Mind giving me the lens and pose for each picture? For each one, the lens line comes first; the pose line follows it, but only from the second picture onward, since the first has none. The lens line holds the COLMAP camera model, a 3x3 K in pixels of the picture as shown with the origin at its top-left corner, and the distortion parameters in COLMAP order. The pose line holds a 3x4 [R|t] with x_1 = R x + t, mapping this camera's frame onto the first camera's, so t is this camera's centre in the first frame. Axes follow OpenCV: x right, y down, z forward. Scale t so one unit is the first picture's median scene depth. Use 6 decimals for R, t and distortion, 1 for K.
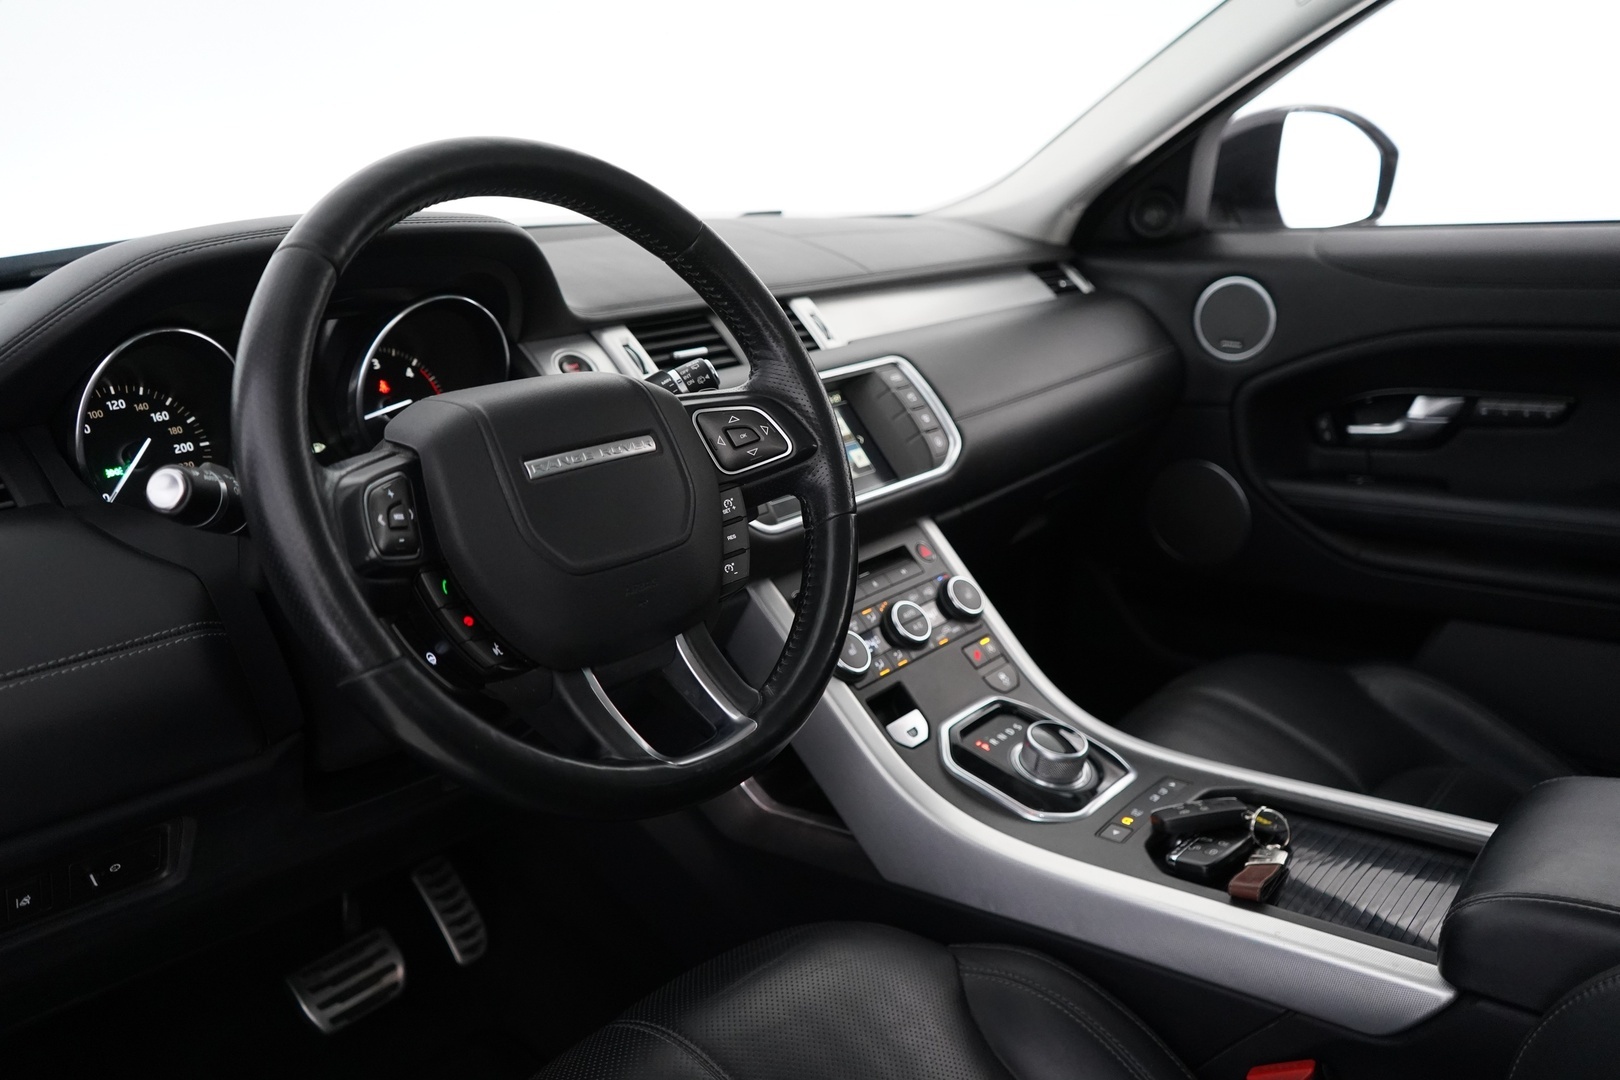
lens RADIAL K [[1336.0, 0, 823.6], [0, 1336.0, 538.1], [0, 0, 1]] dist [-0.001130, 0.013479]
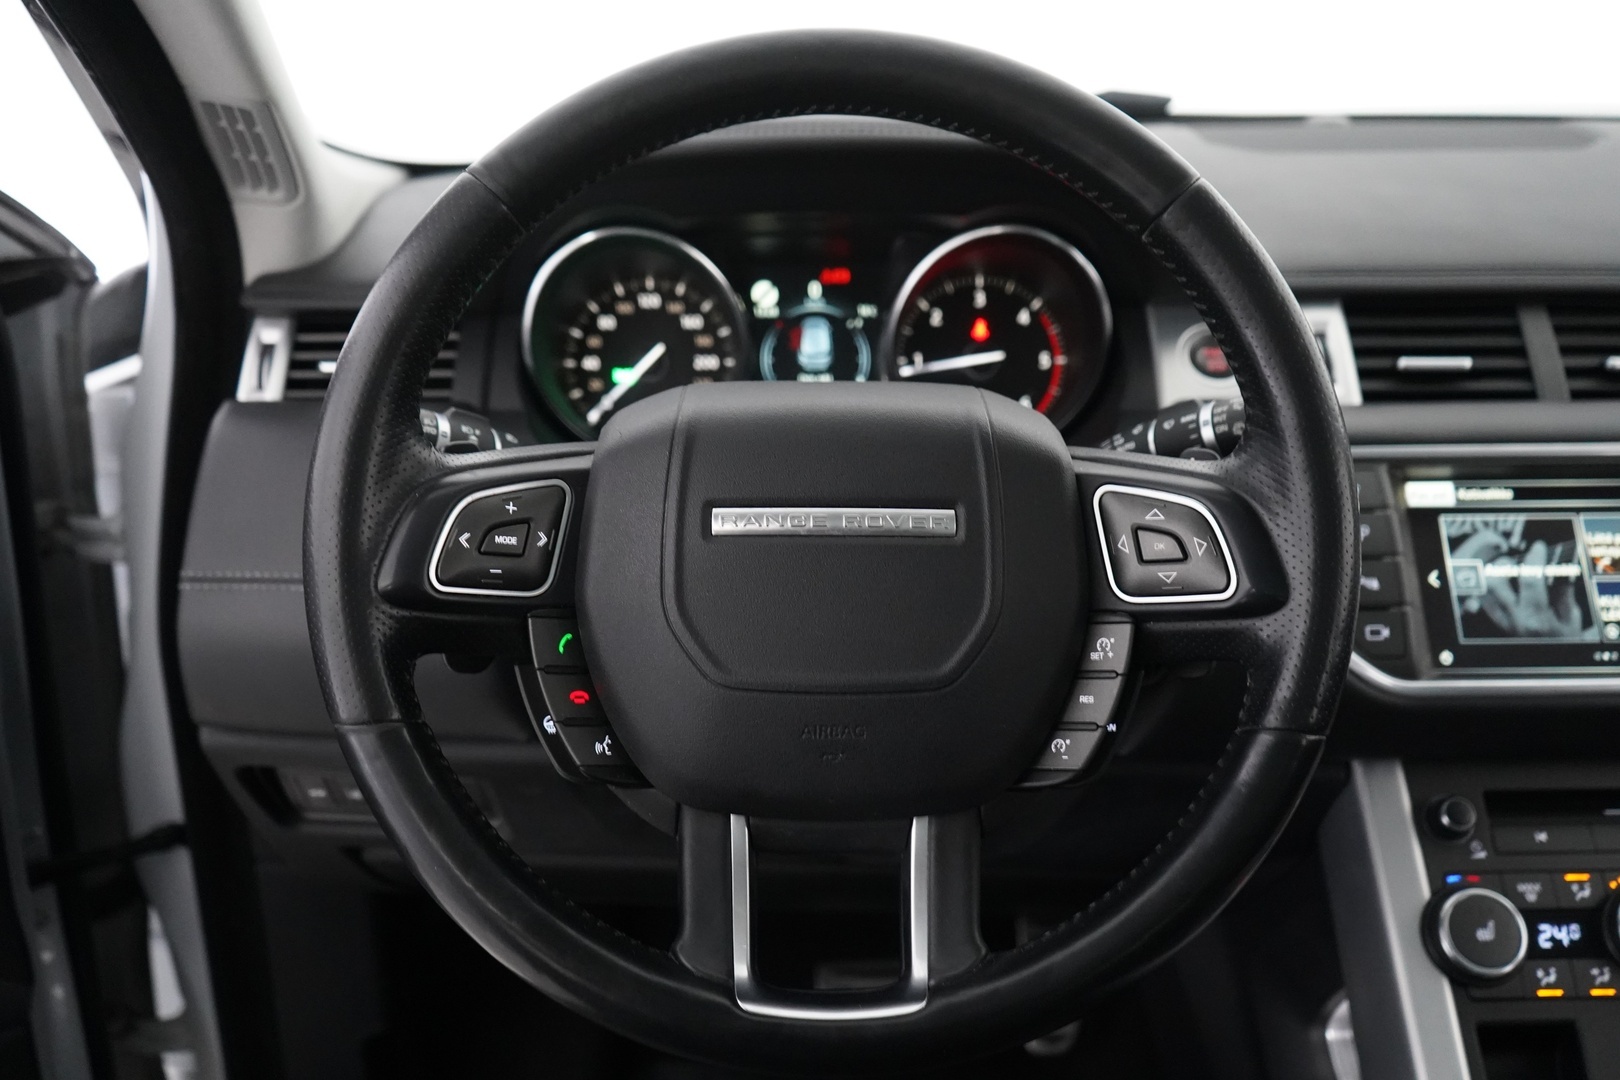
lens RADIAL K [[1548.6, 0, 803.0], [0, 1548.6, 539.5], [0, 0, 1]] dist [0.022540, 0.000000]
pose [[0.649817, 0.287441, -0.703645, 0.285640], [-0.227966, 0.956823, 0.180338, -0.148344], [0.725100, 0.043220, 0.687286, 0.357817]]
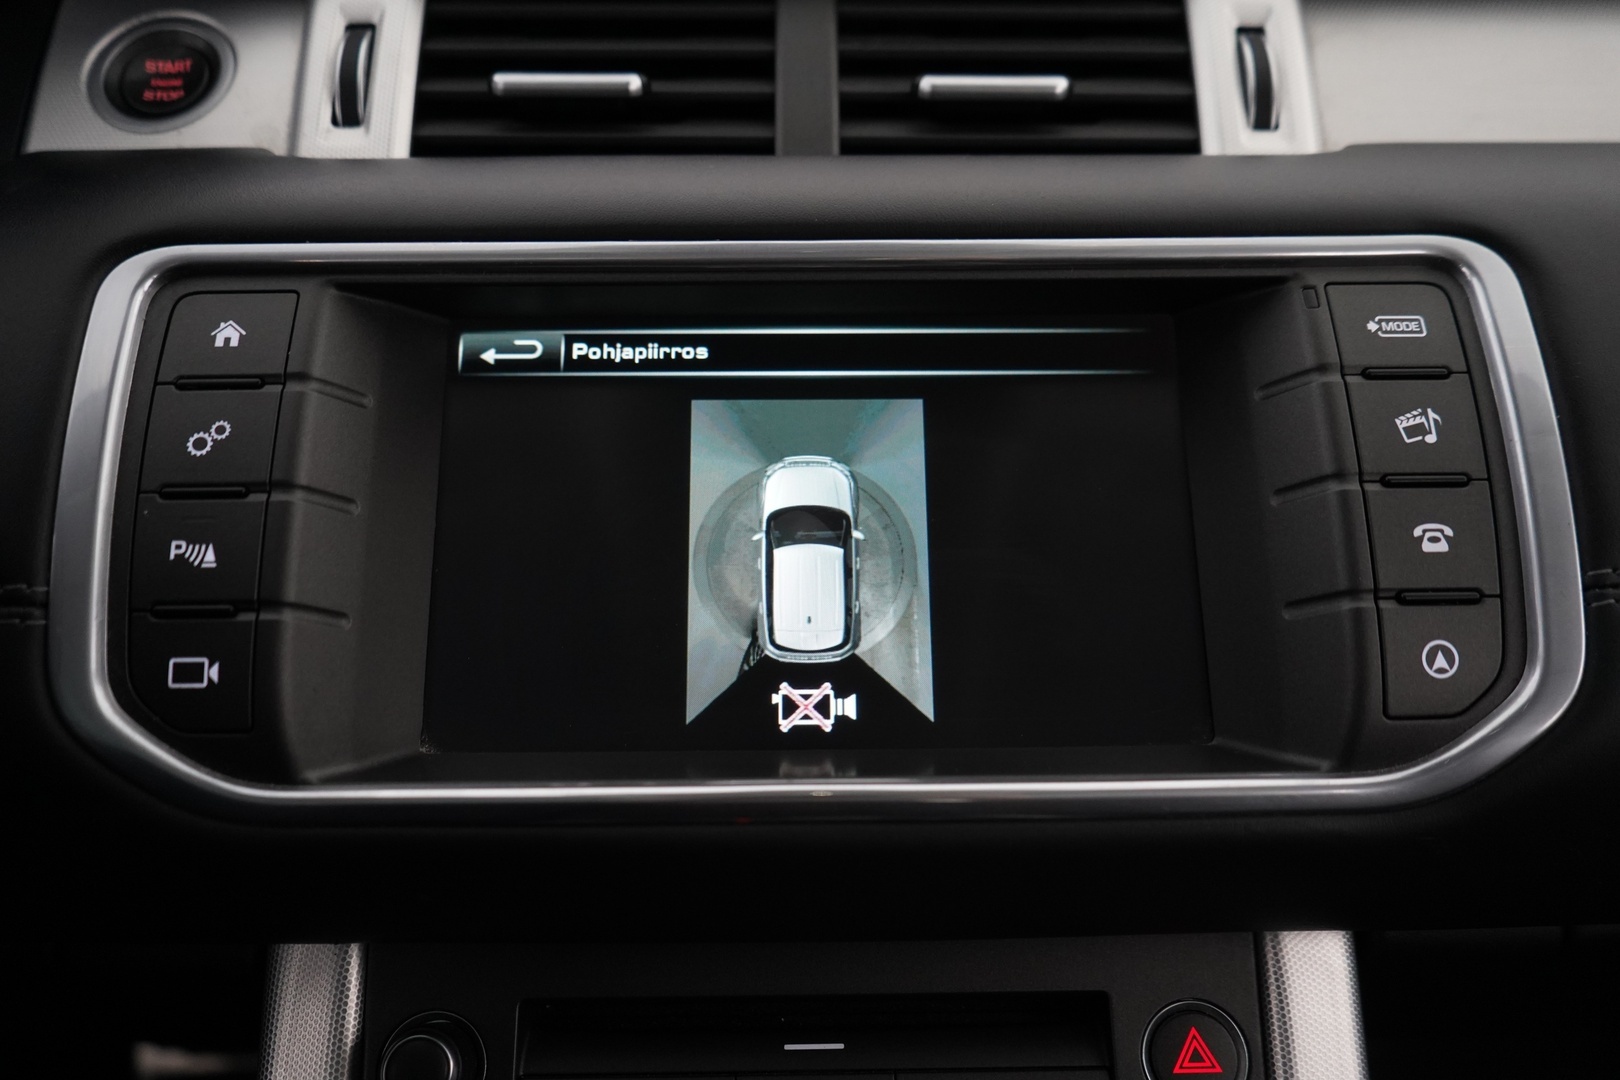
lens RADIAL K [[1336.0, 0, 815.5], [0, 1336.0, 536.7], [0, 0, 1]] dist [-0.001130, 0.013479]
pose [[0.651943, 0.343894, -0.675801, 0.206439], [-0.232293, 0.938971, 0.253720, -0.158273], [0.721811, -0.008427, 0.692039, 0.997946]]
